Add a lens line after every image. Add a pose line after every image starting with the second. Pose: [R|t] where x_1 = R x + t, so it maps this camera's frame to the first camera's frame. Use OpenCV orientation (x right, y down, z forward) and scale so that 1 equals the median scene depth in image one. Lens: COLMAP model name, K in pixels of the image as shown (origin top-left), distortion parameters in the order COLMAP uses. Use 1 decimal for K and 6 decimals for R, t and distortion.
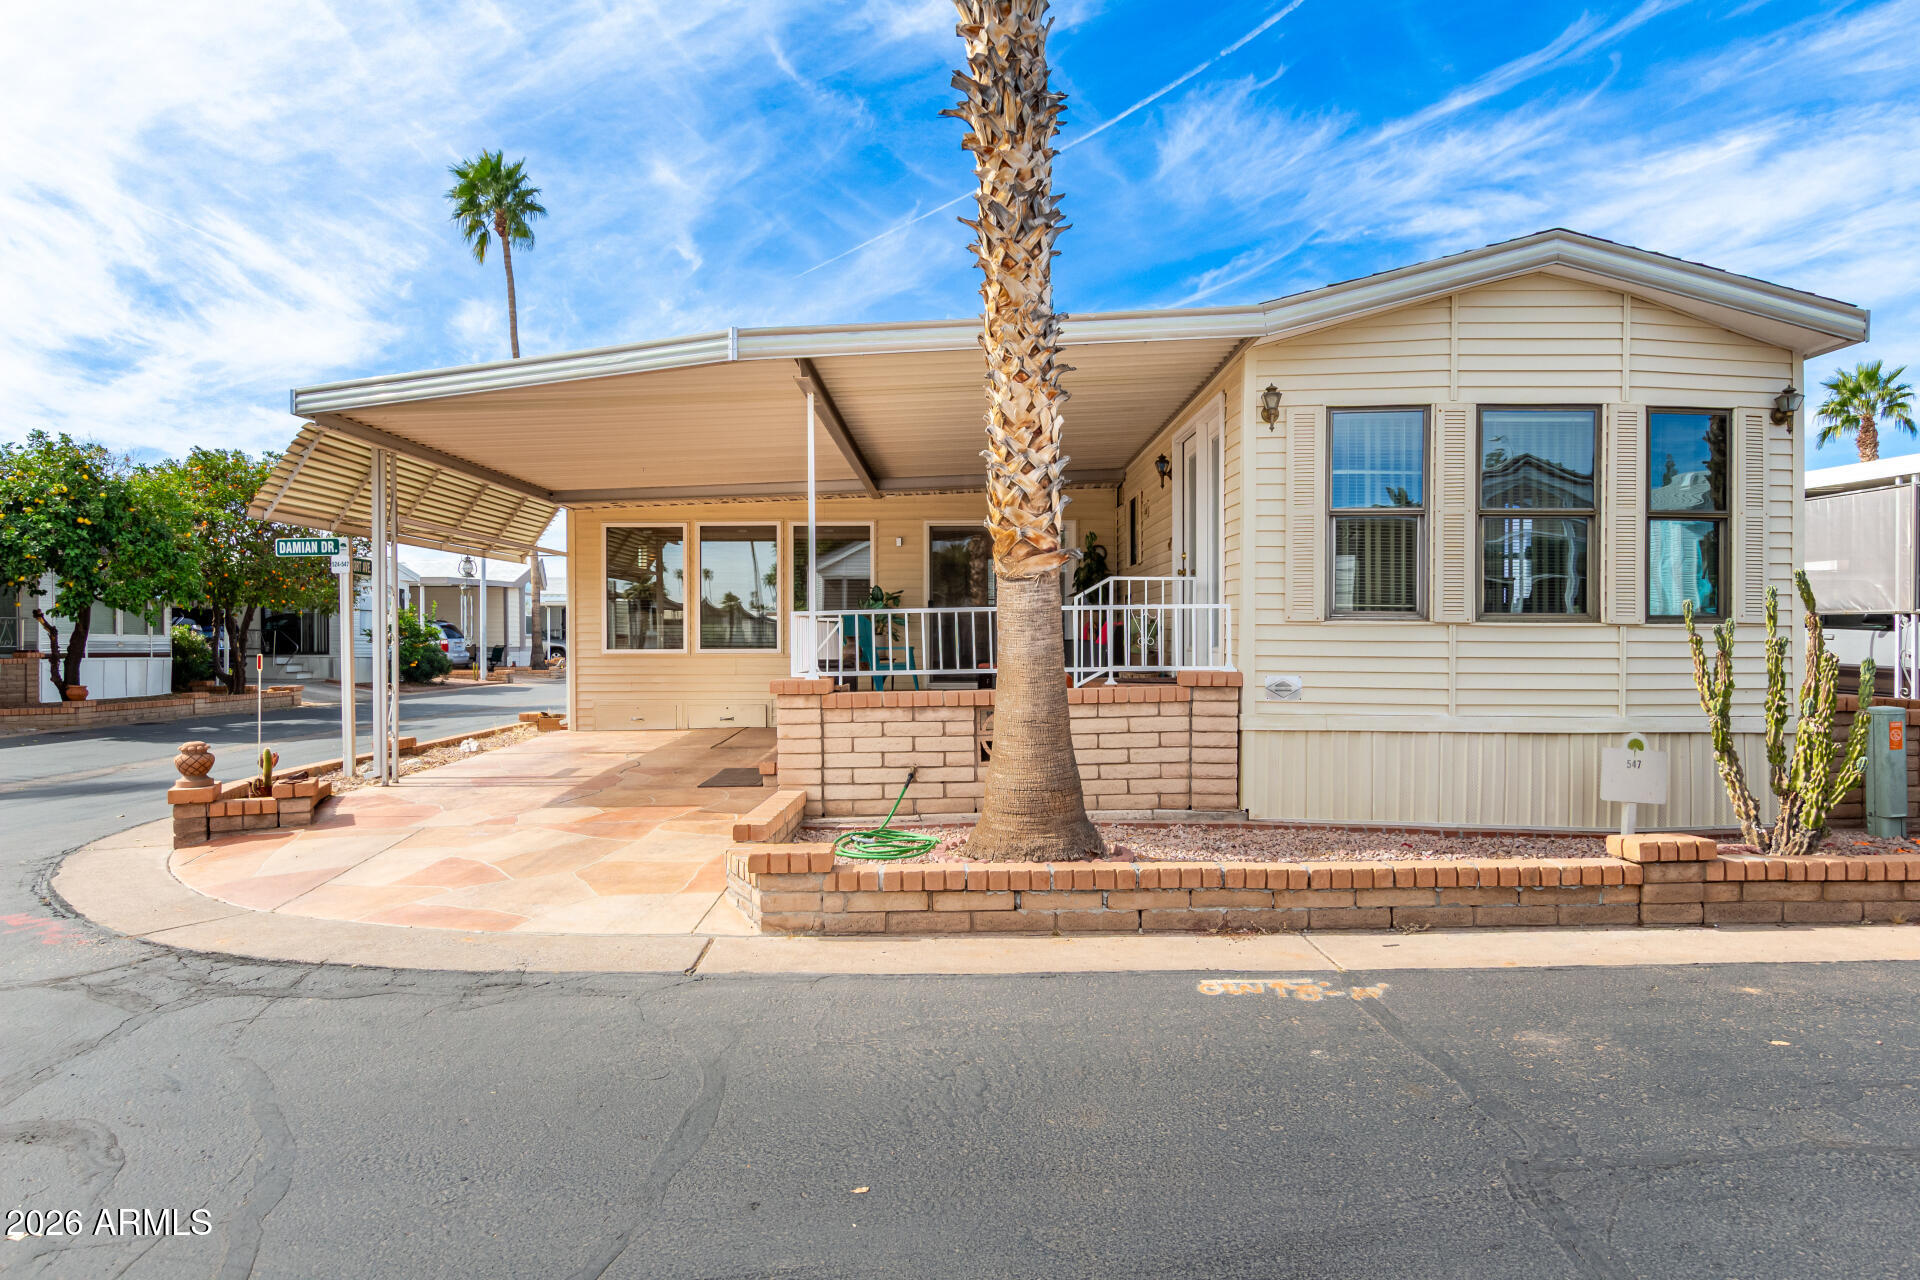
lens RADIAL K [[1161.3, 0, 966.1], [0, 1161.3, 641.7], [0, 0, 1]] dist [0.001219, 0.000518]
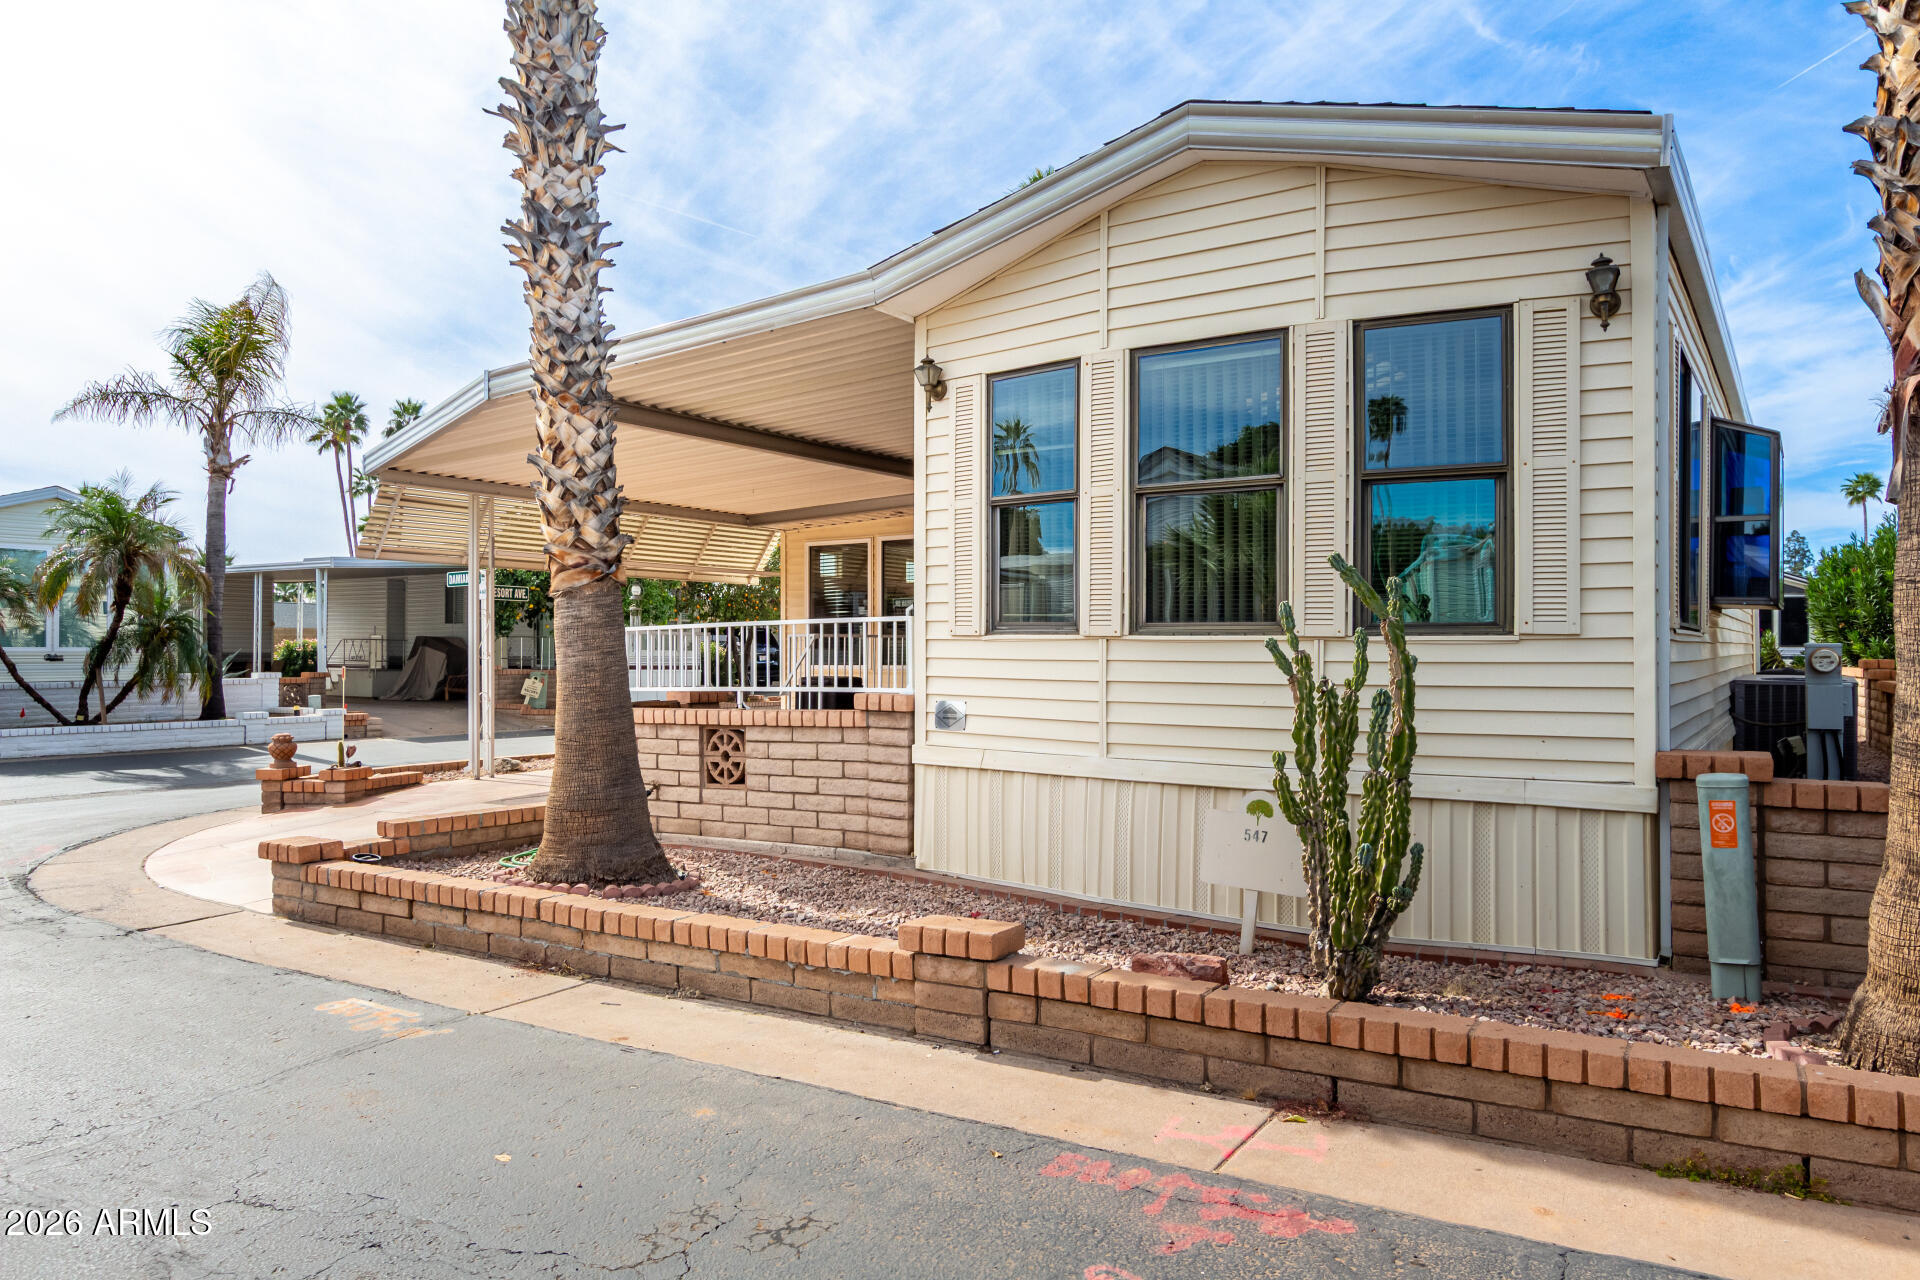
lens RADIAL K [[1286.1, 0, 962.9], [0, 1286.1, 643.5], [0, 0, 1]] dist [0.002406, -0.000343]
pose [[0.831618, -0.003001, -0.555340, 0.814901], [-0.002907, 0.999948, -0.009756, -0.003053], [0.555341, 0.009728, 0.831566, 0.237709]]
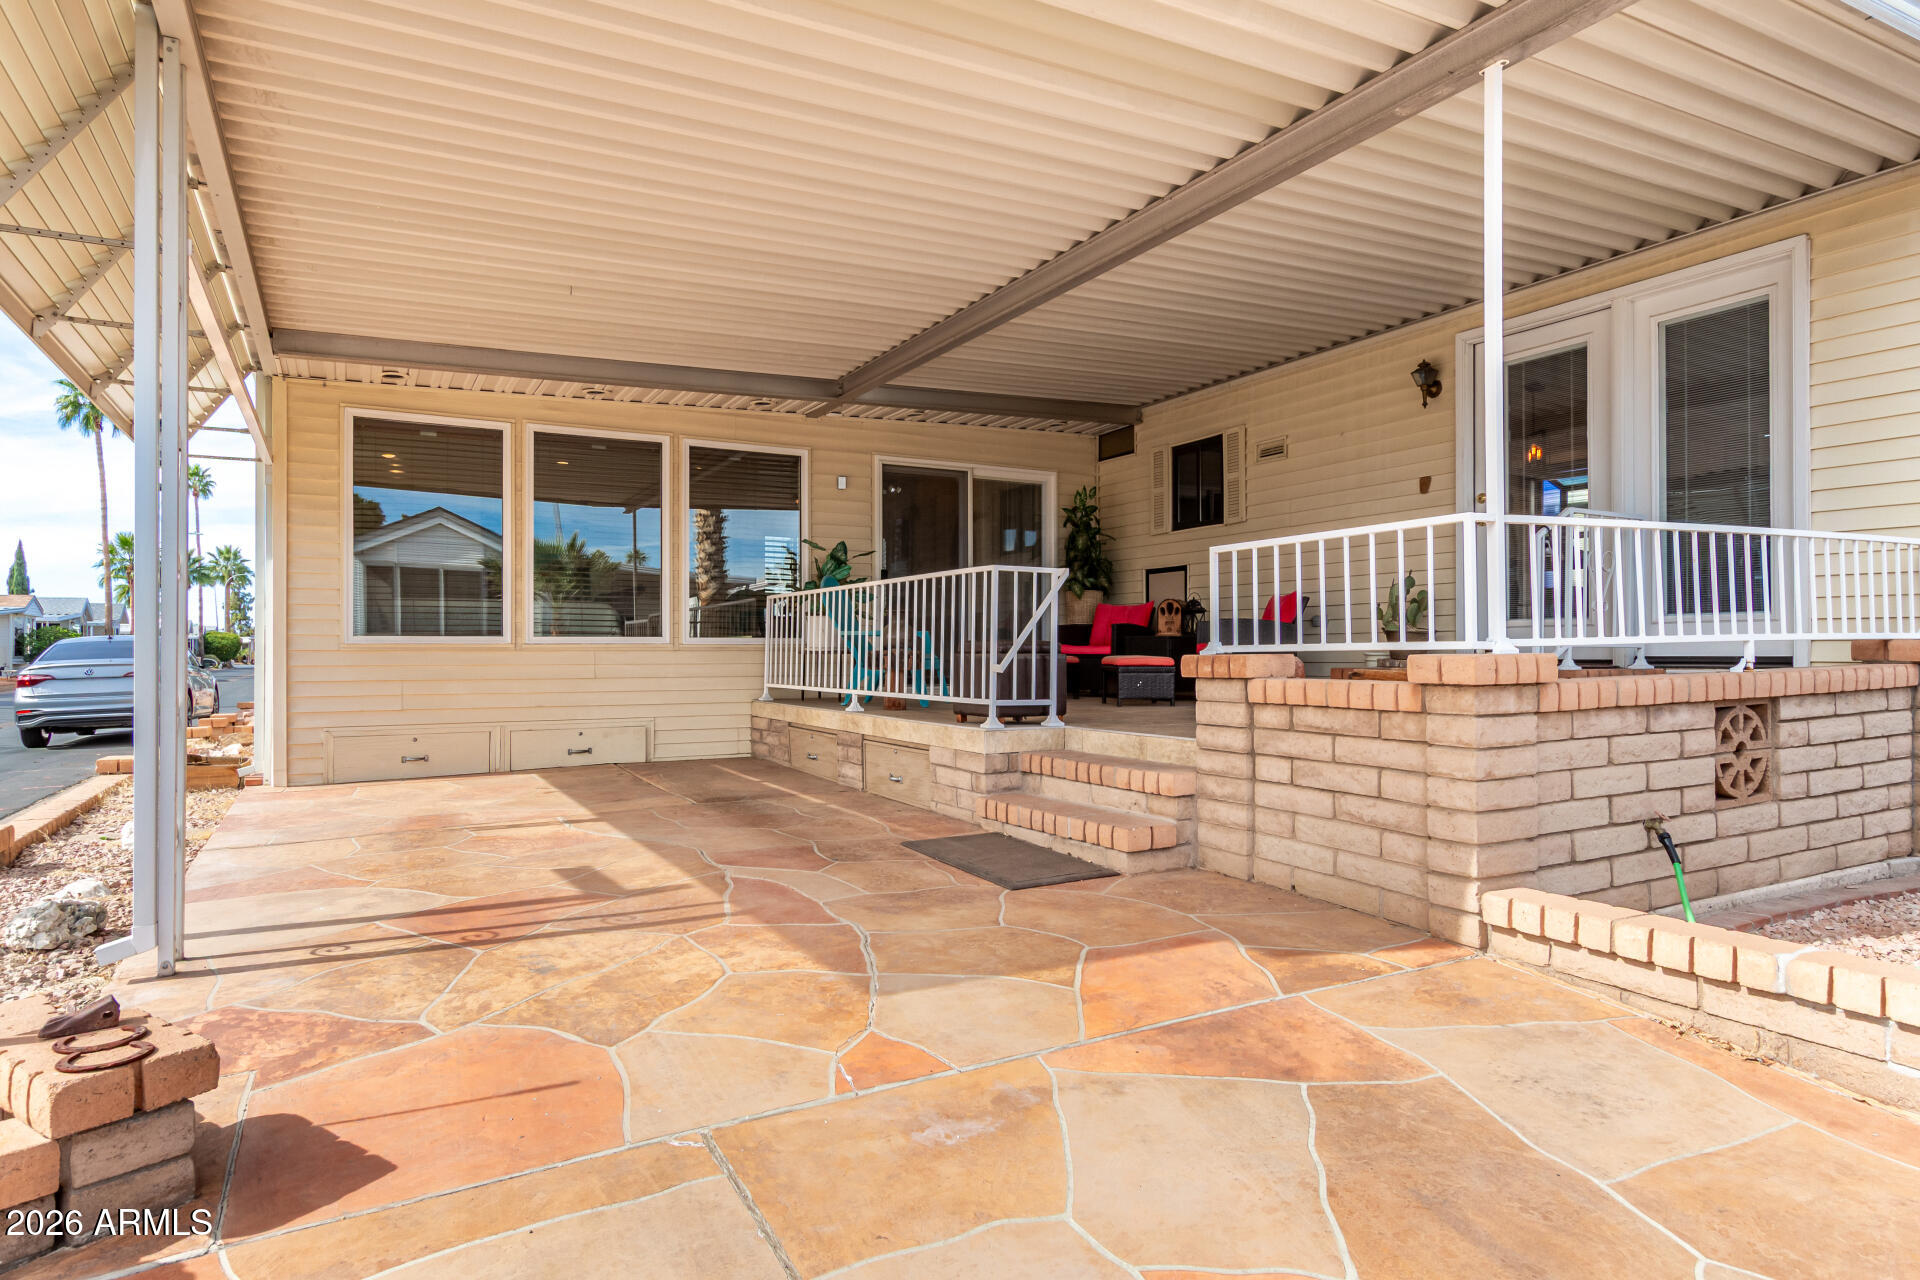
lens RADIAL K [[1098.0, 0, 951.2], [0, 1098.0, 631.6], [0, 0, 1]] dist [0.024640, 0.000238]
pose [[0.871659, 0.007083, 0.490062, -0.593719], [0.004829, 0.999723, -0.023039, 0.033476], [-0.490089, 0.022449, 0.871383, 0.740577]]
